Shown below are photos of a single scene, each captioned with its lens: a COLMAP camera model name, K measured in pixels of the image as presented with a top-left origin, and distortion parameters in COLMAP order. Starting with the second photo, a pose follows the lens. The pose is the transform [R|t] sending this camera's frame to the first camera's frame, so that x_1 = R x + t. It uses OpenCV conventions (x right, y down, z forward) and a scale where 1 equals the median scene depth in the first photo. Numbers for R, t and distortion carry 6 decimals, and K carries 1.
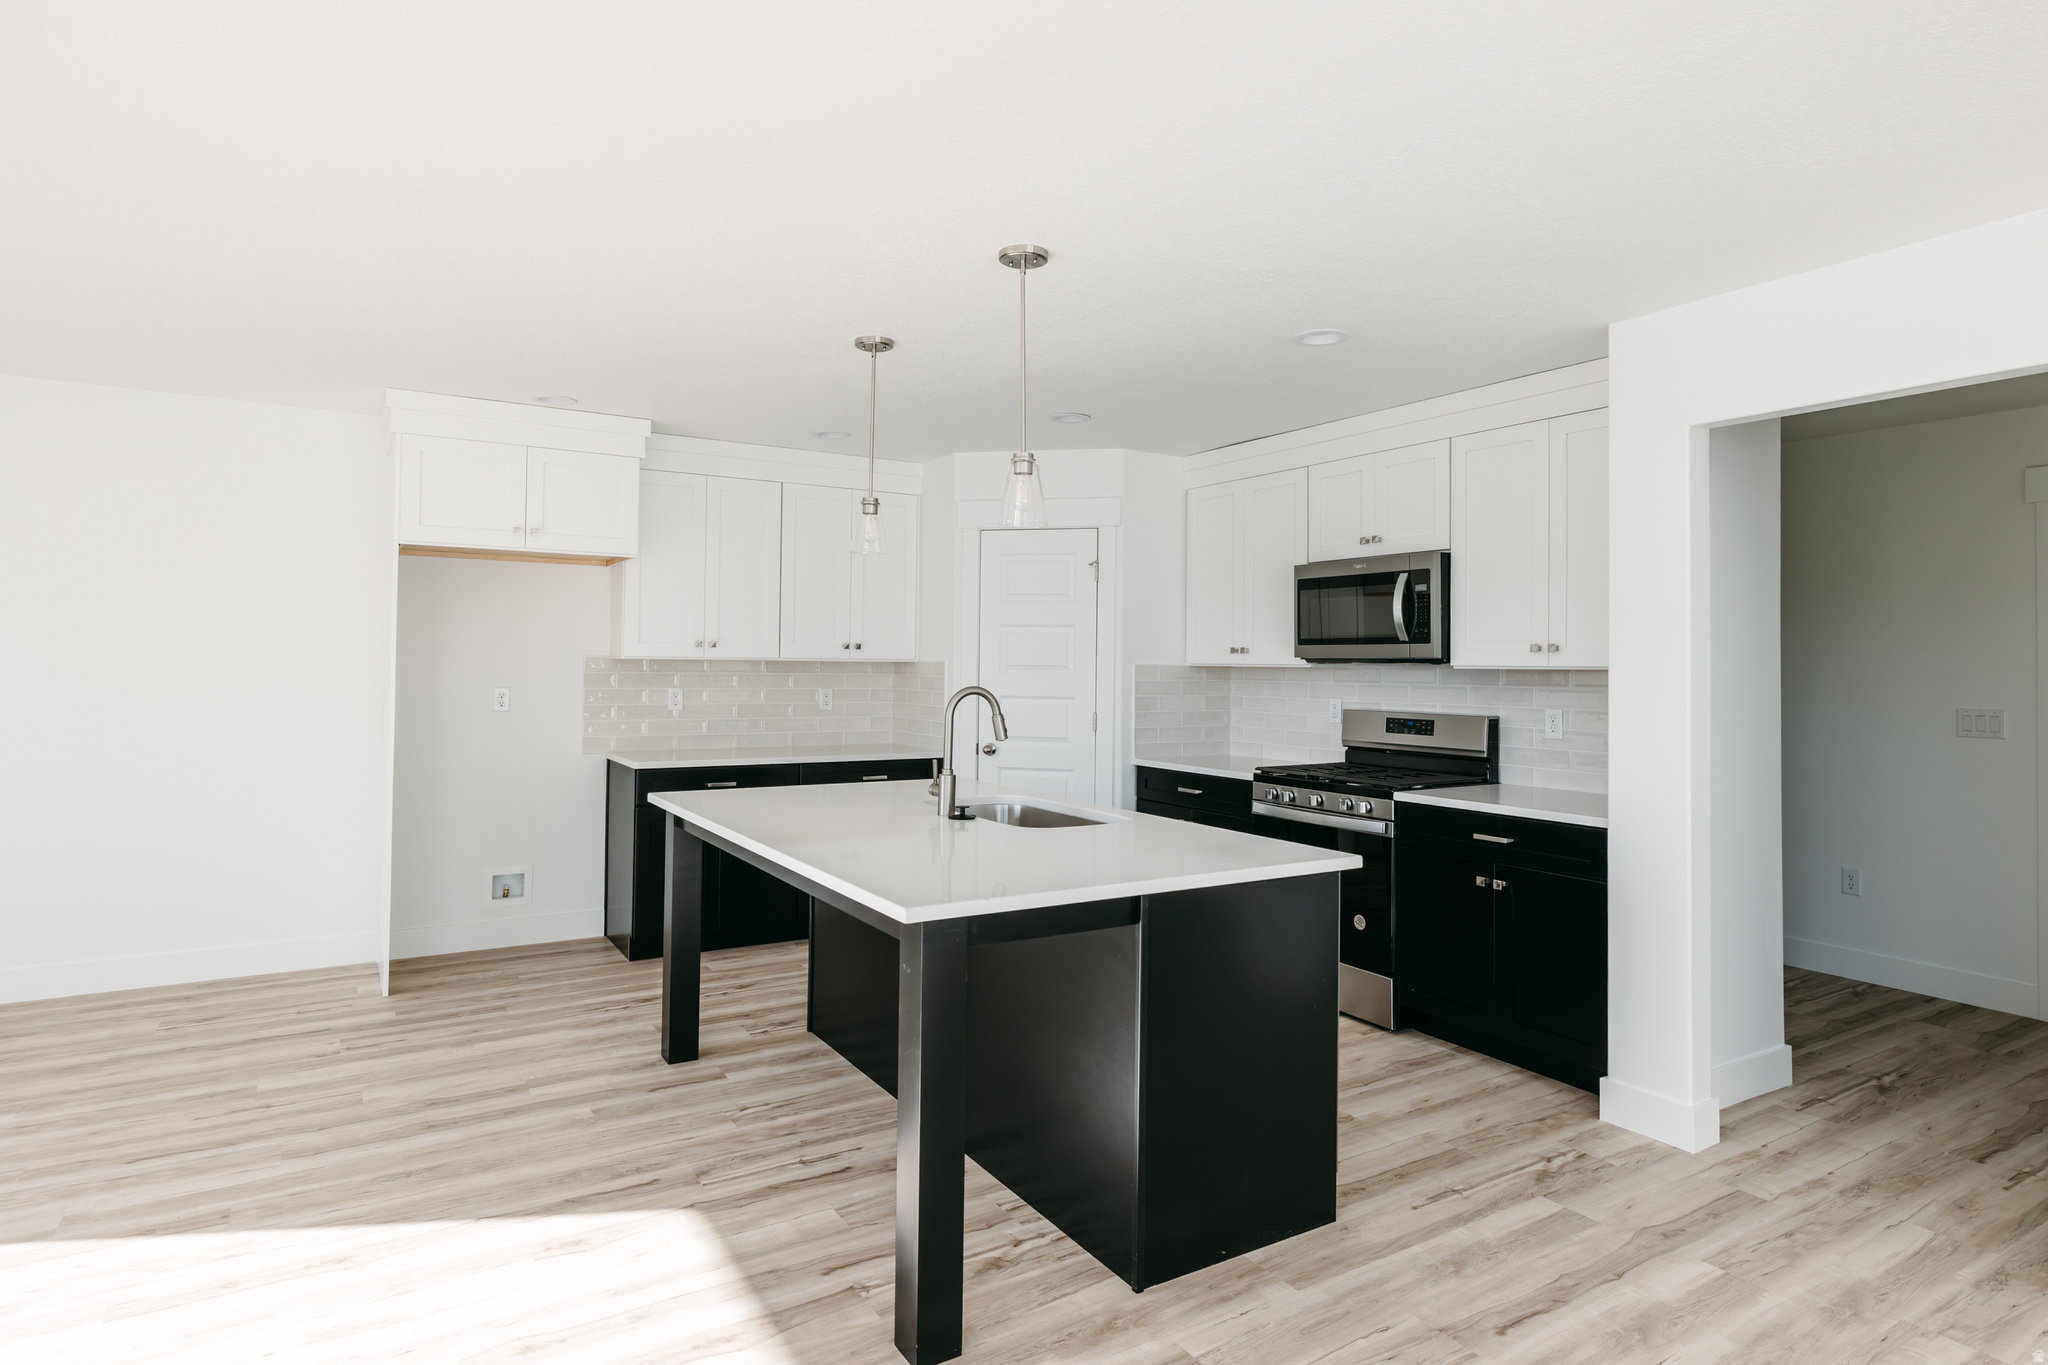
lens RADIAL K [[1119.2, 0, 1032.6], [0, 1119.2, 644.4], [0, 0, 1]] dist [-0.000423, 0.000600]
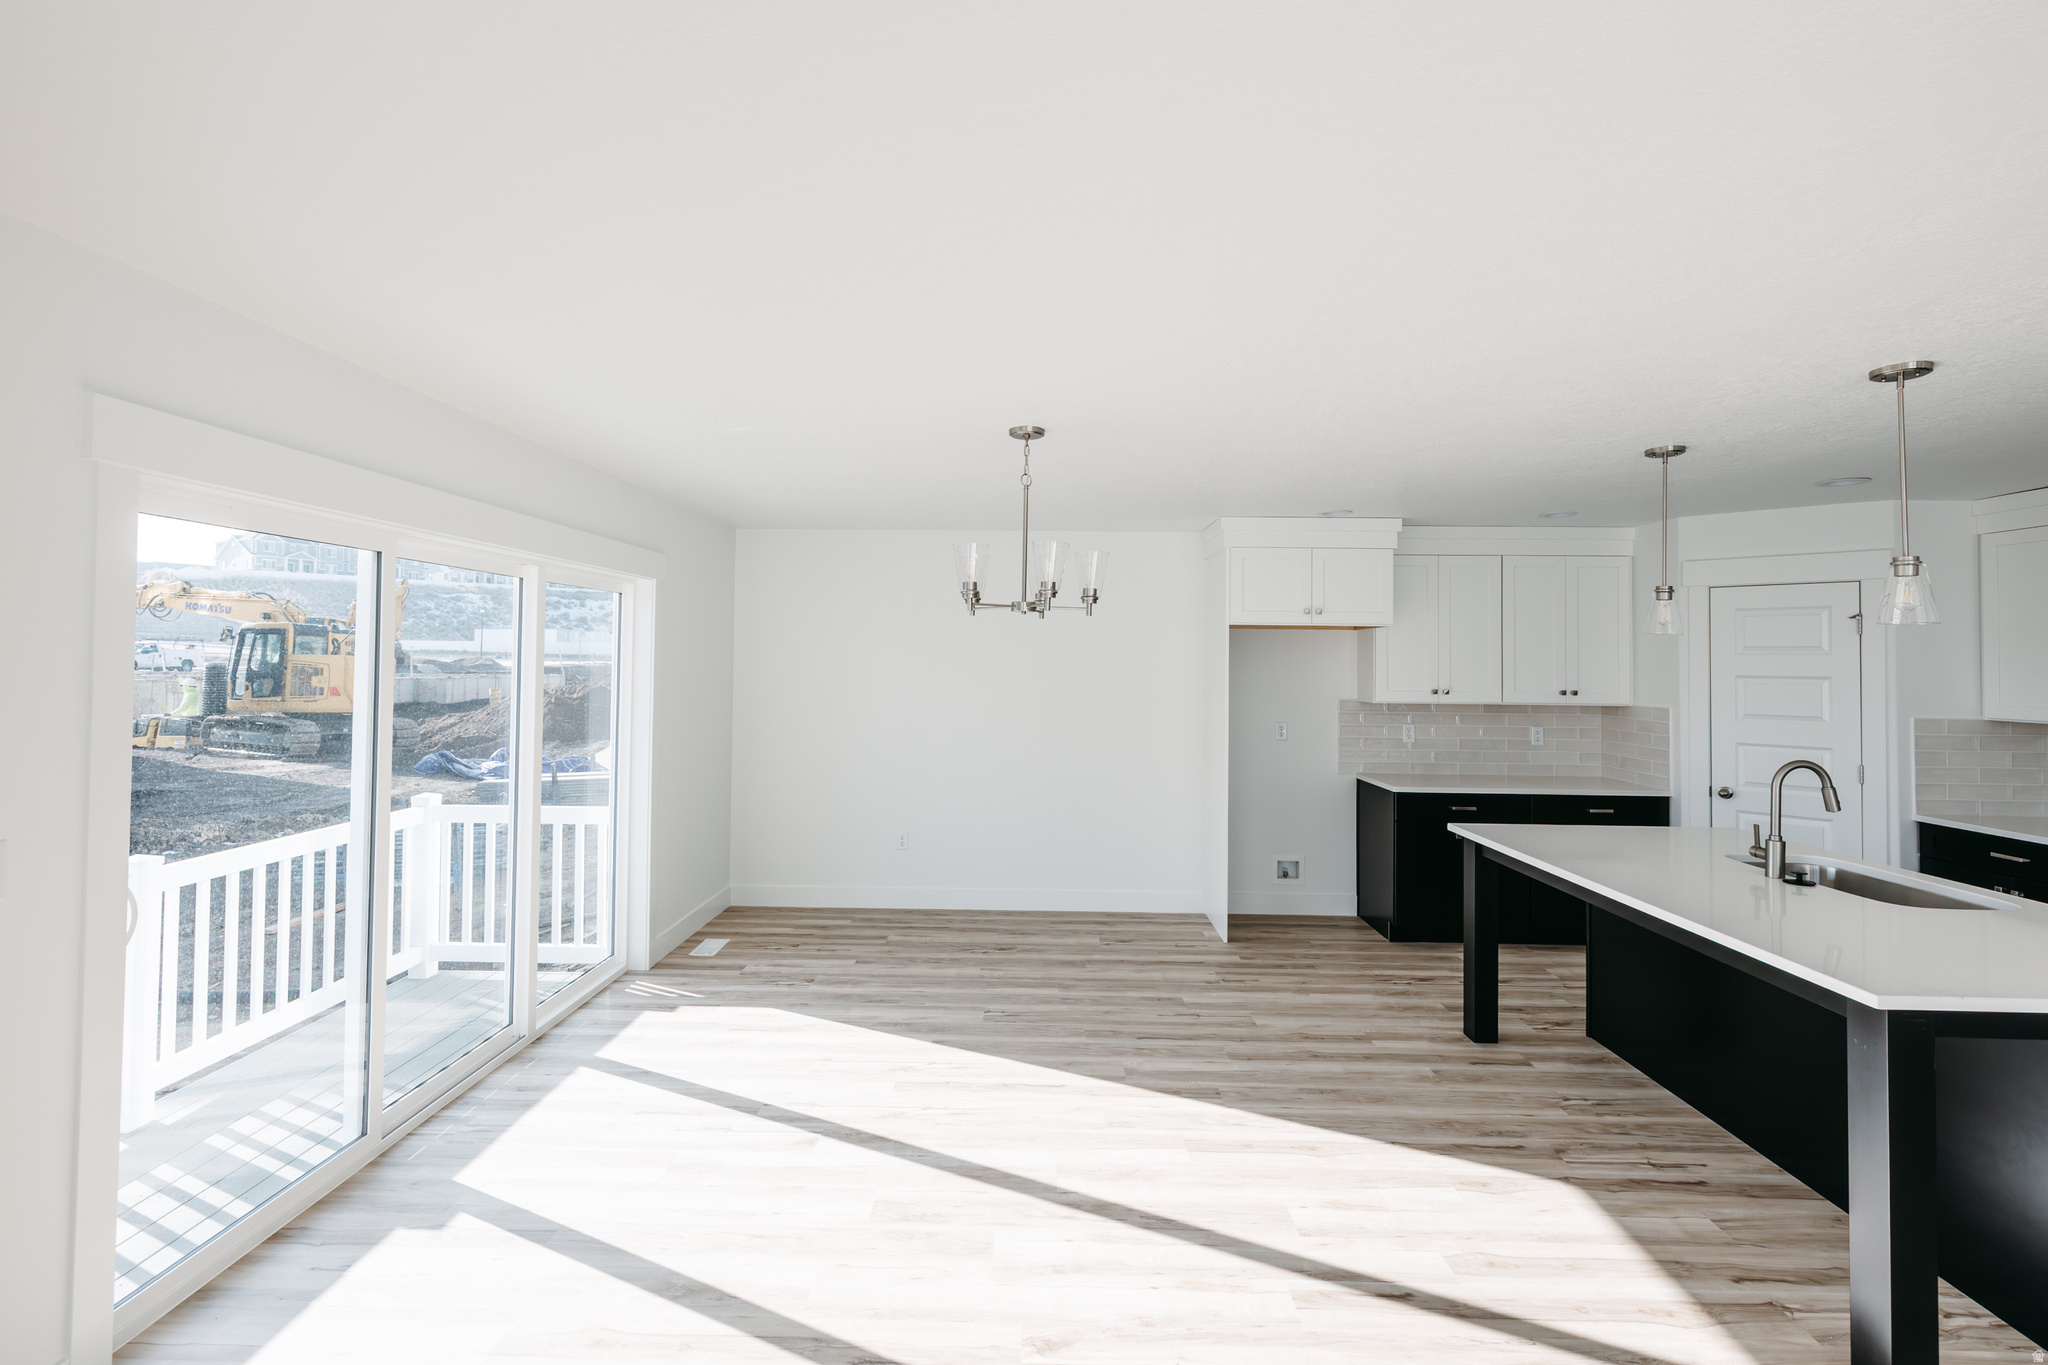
lens RADIAL K [[911.1, 0, 1025.0], [0, 911.1, 642.4], [0, 0, 1]] dist [0.003738, -0.000535]
pose [[0.838677, -0.014558, -0.544434, -0.188373], [0.008406, 0.999870, -0.013787, -0.066123], [0.544564, 0.006986, 0.838690, -0.141643]]
